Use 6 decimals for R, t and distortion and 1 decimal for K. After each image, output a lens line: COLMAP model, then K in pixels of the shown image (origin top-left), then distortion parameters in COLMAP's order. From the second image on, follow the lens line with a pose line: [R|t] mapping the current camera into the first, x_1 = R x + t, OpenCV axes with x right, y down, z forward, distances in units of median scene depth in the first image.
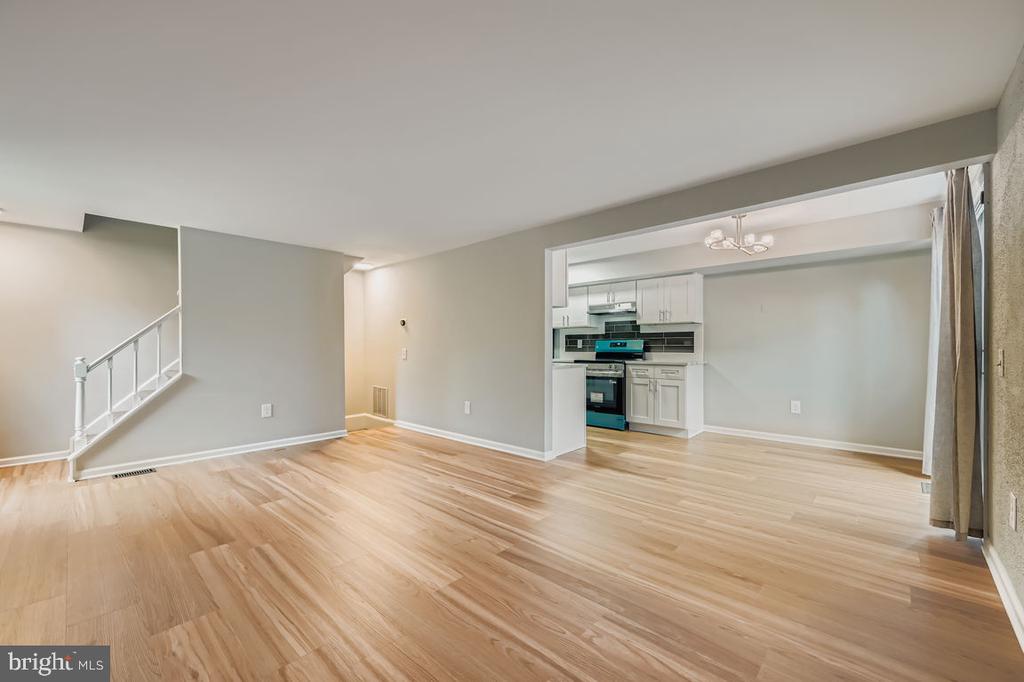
lens RADIAL K [[408.2, 0, 511.1], [0, 408.2, 349.8], [0, 0, 1]] dist [-0.001165, 0.000667]
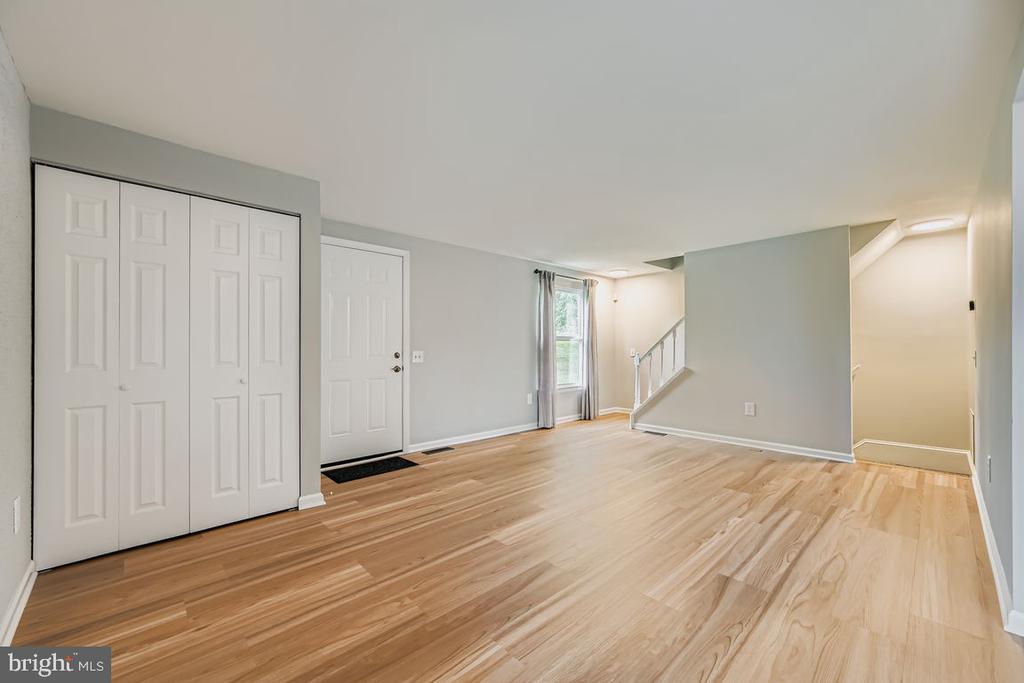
lens RADIAL K [[408.2, 0, 513.2], [0, 408.2, 343.1], [0, 0, 1]] dist [-0.001165, 0.000667]
pose [[-0.058866, -0.009524, -0.998220, 0.416243], [-0.003829, 0.999949, -0.009315, -0.003452], [0.998259, 0.003274, -0.058899, 0.431970]]
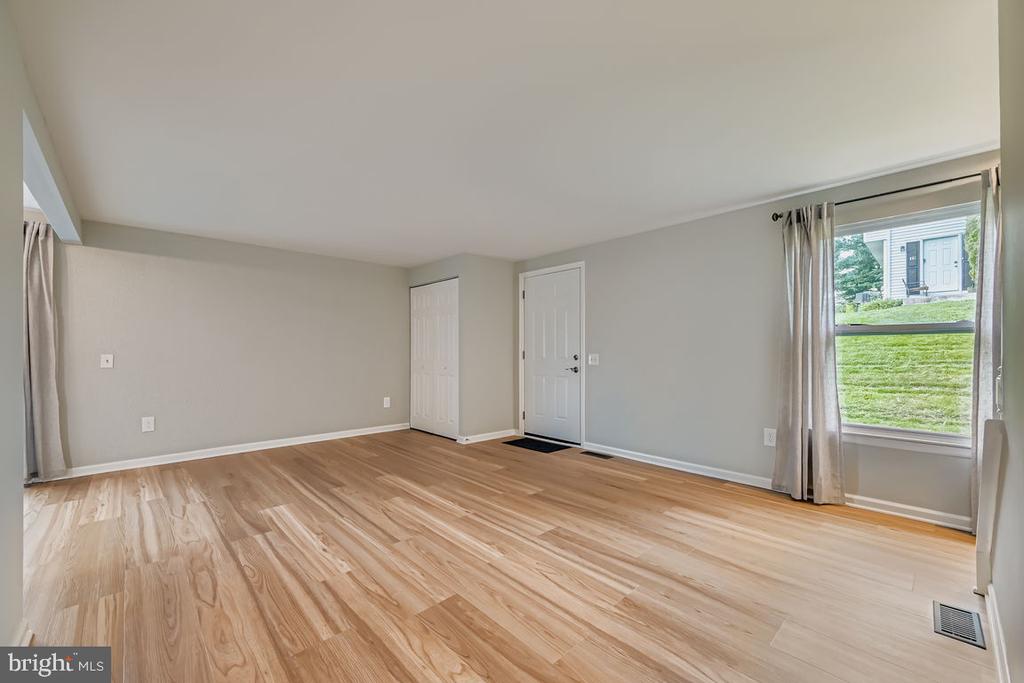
lens RADIAL K [[408.2, 0, 511.1], [0, 408.2, 348.8], [0, 0, 1]] dist [-0.001165, 0.000667]
pose [[-0.997670, 0.005458, 0.068005, -0.339052], [0.005408, 0.999985, -0.000927, -0.004982], [-0.068009, -0.000557, -0.997685, 1.104371]]
